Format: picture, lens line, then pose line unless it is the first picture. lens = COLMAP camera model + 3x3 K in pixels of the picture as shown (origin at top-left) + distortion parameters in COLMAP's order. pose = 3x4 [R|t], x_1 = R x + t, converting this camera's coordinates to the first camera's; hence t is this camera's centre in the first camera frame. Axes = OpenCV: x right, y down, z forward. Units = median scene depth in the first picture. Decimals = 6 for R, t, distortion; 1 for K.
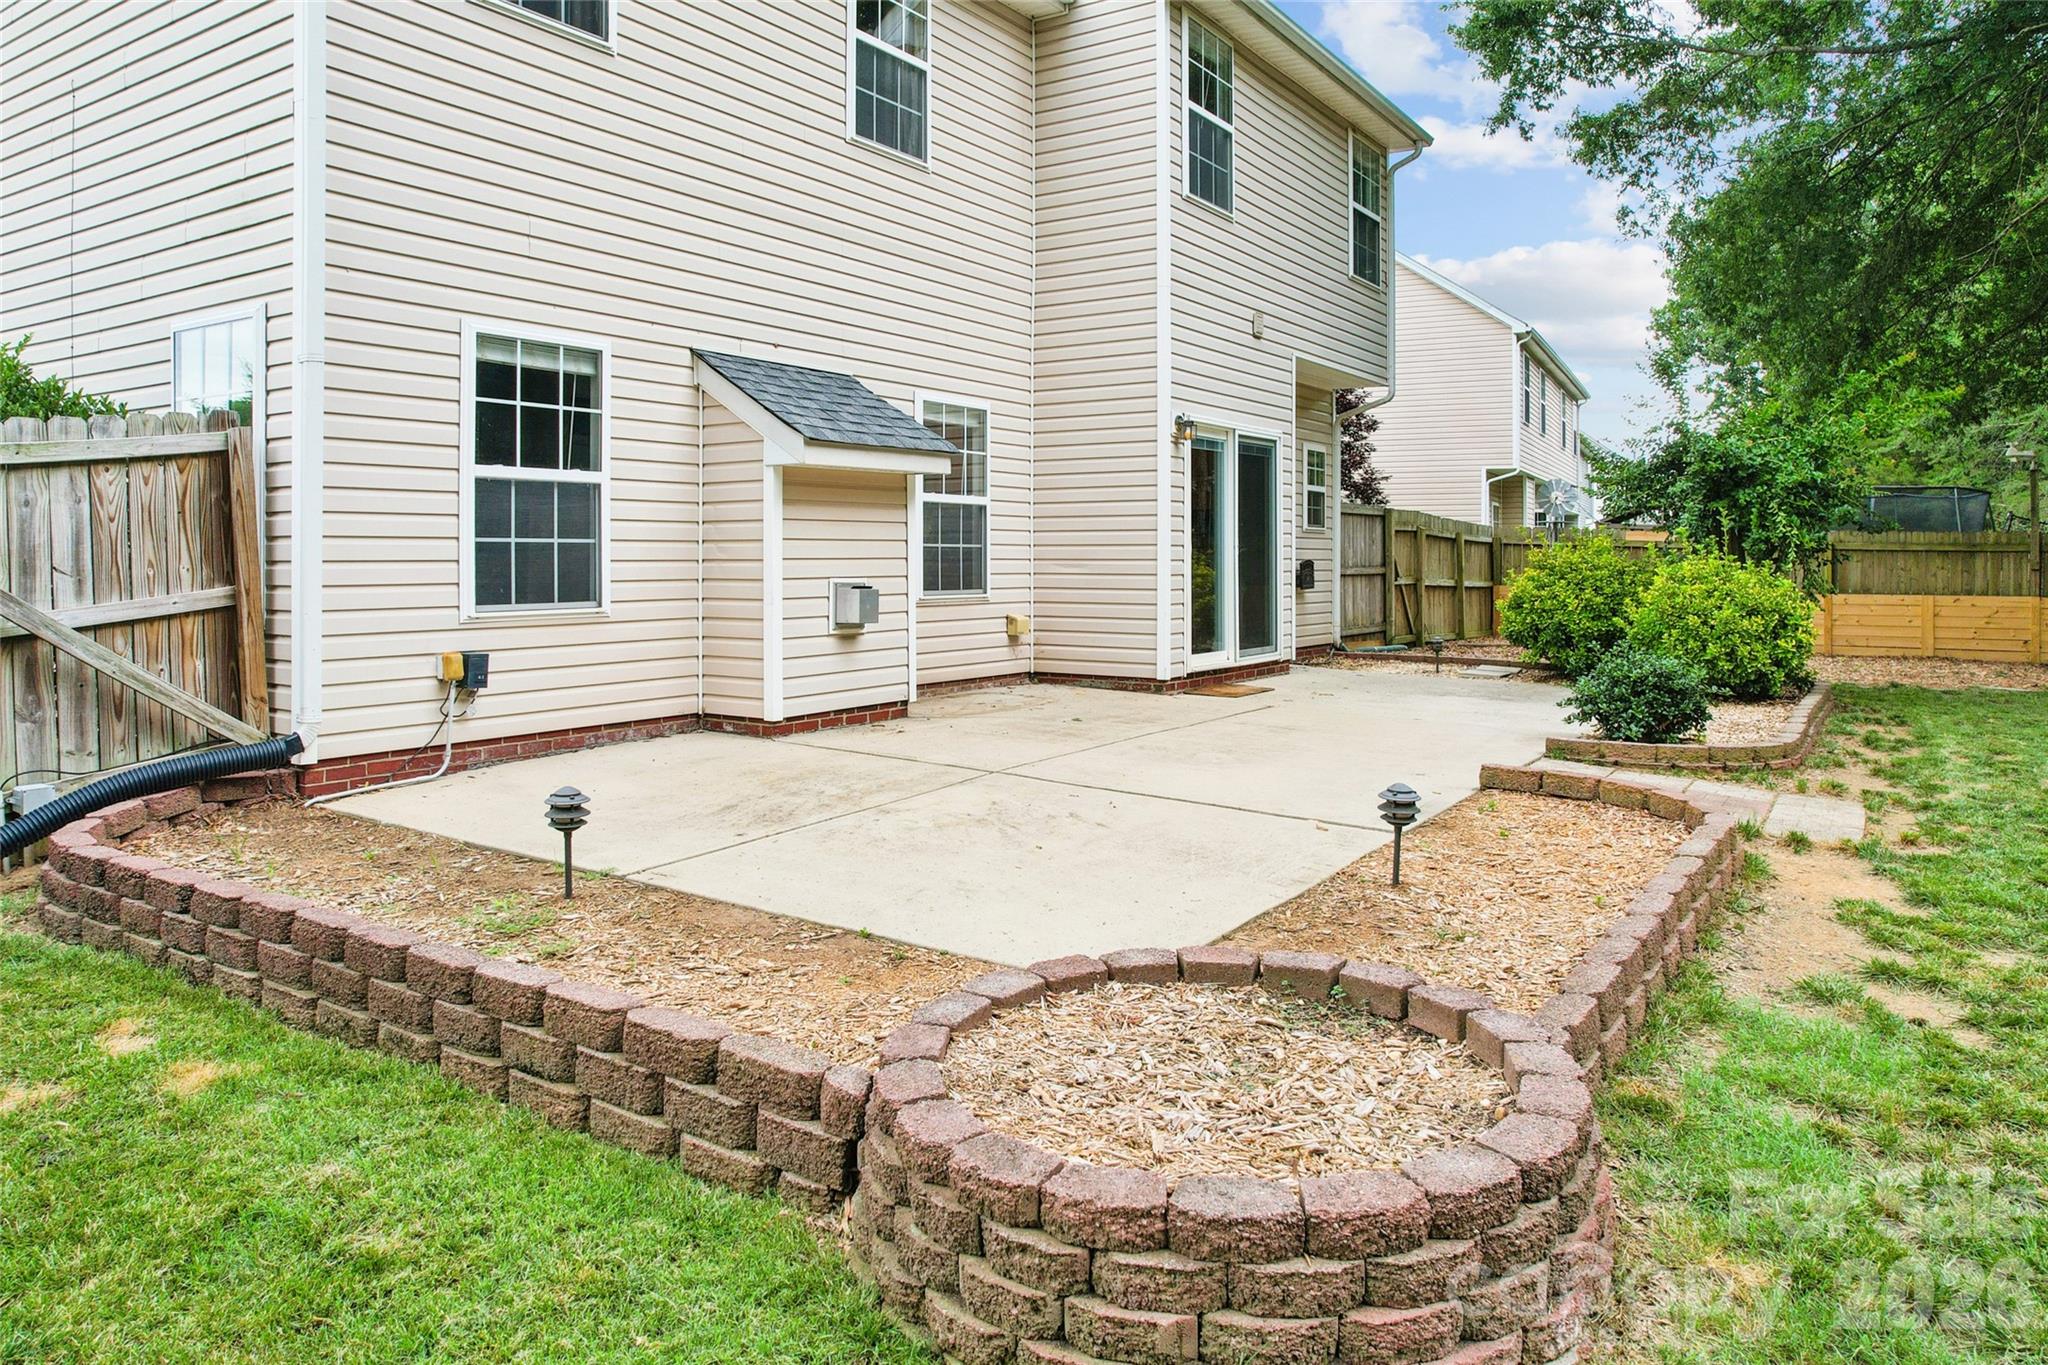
lens RADIAL K [[1346.0, 0, 1028.7], [0, 1346.0, 546.6], [0, 0, 1]] dist [-0.010924, 0.004276]
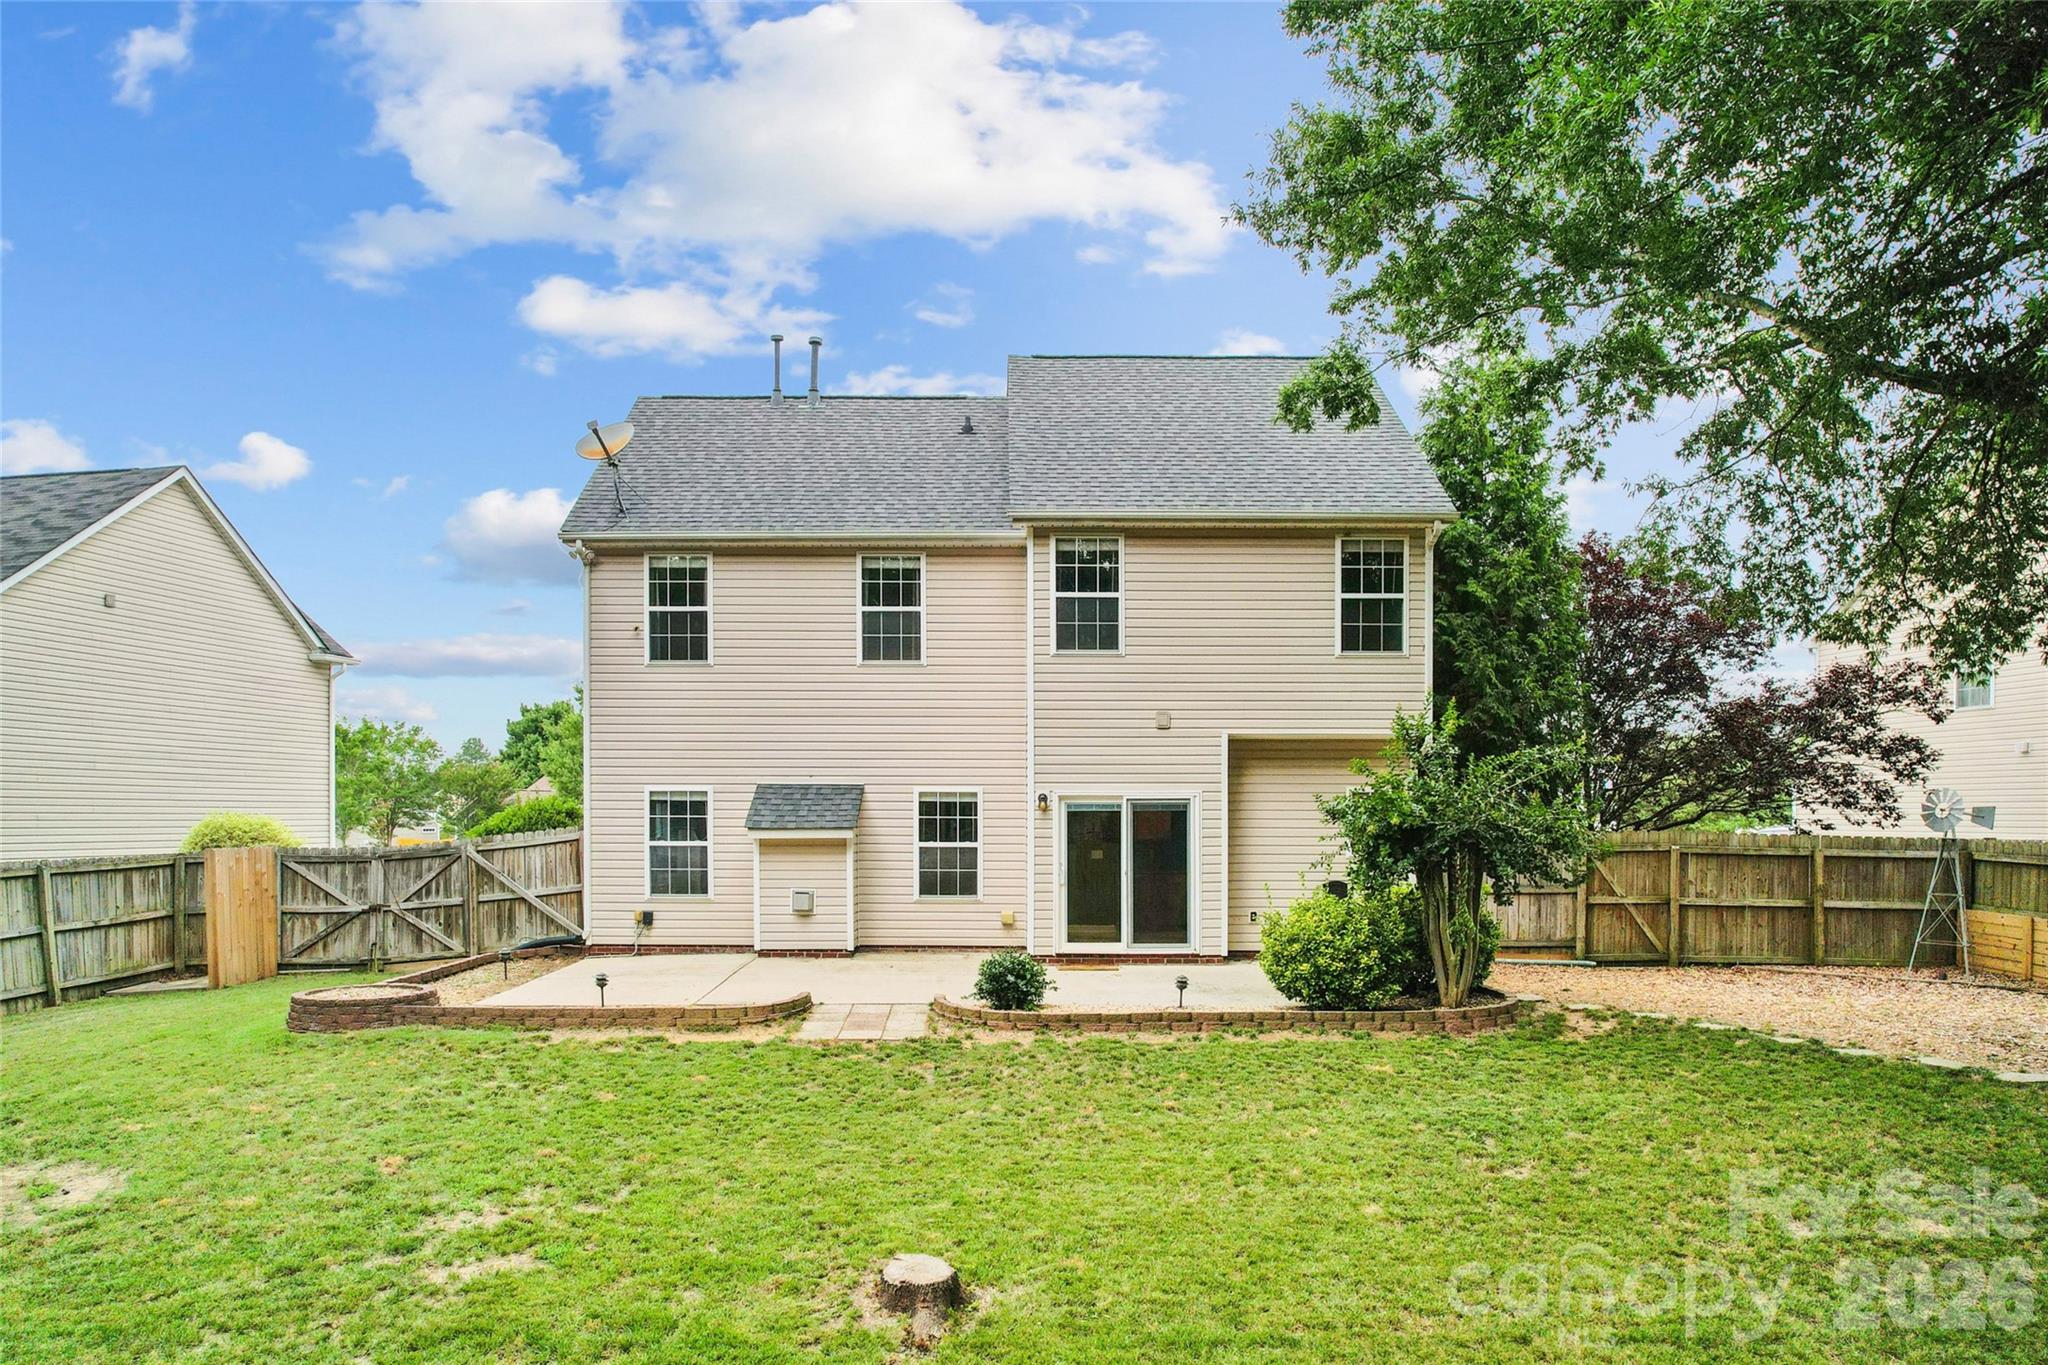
lens RADIAL K [[1346.0, 0, 1007.4], [0, 1346.0, 855.5], [0, 0, 1]] dist [-0.010924, 0.004276]
pose [[0.563752, 0.013002, -0.825842, 2.104736], [0.001872, 0.999853, 0.017019, -0.072675], [0.825942, -0.011141, 0.563645, 0.087390]]
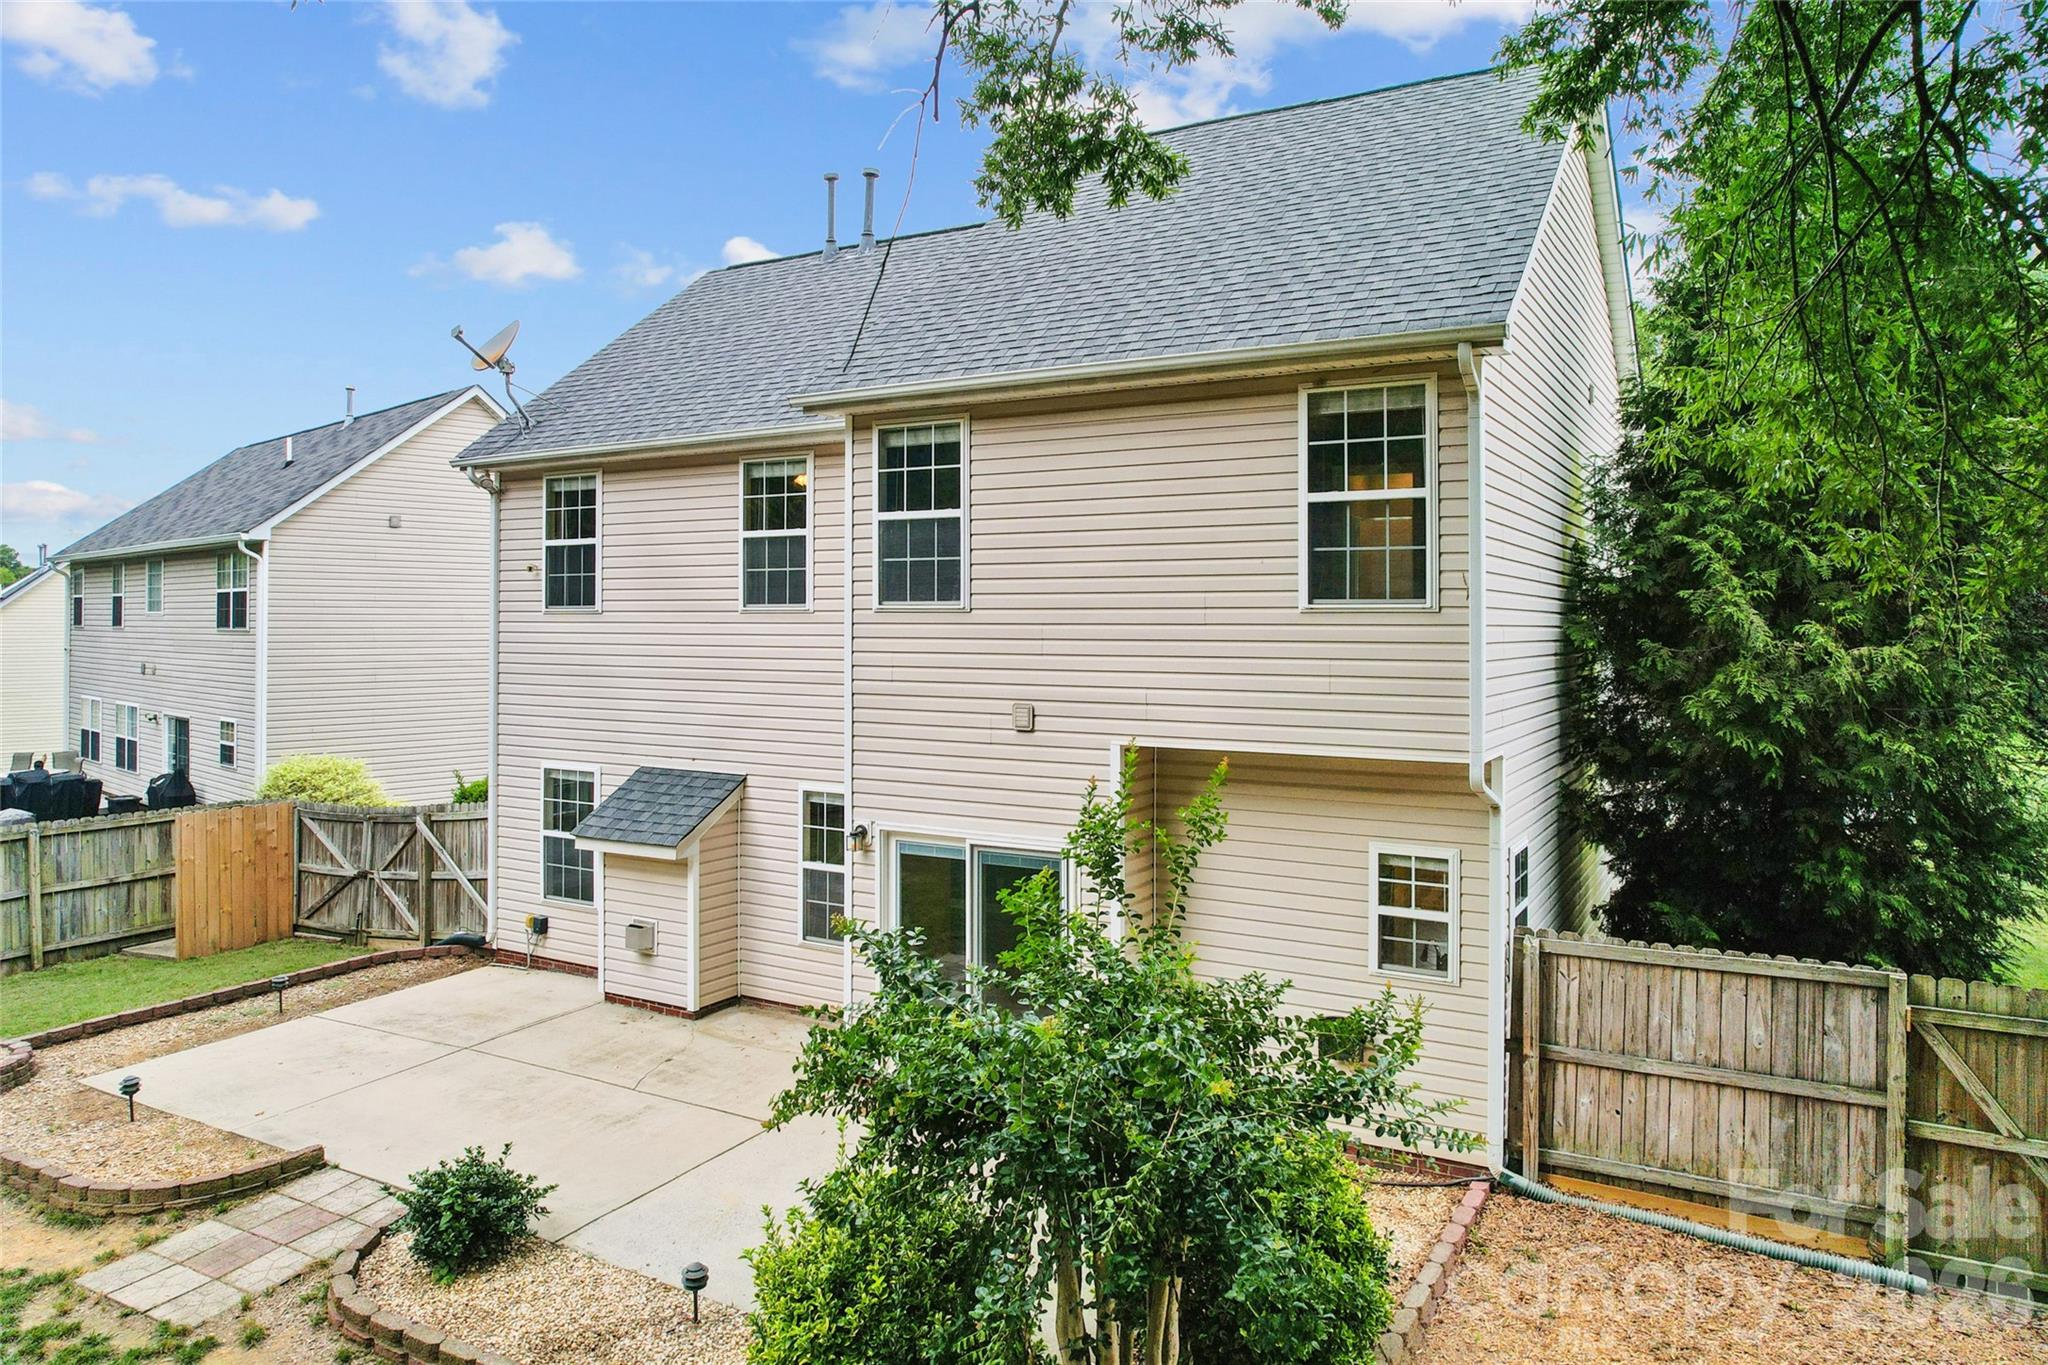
lens RADIAL K [[1346.0, 0, 1023.3], [0, 1346.0, 638.0], [0, 0, 1]] dist [-0.010924, 0.004276]
pose [[0.066754, 0.000390, -0.997769, 1.718301], [-0.003413, 0.999994, 0.000163, -0.356892], [0.997764, 0.003395, 0.066755, 1.568859]]
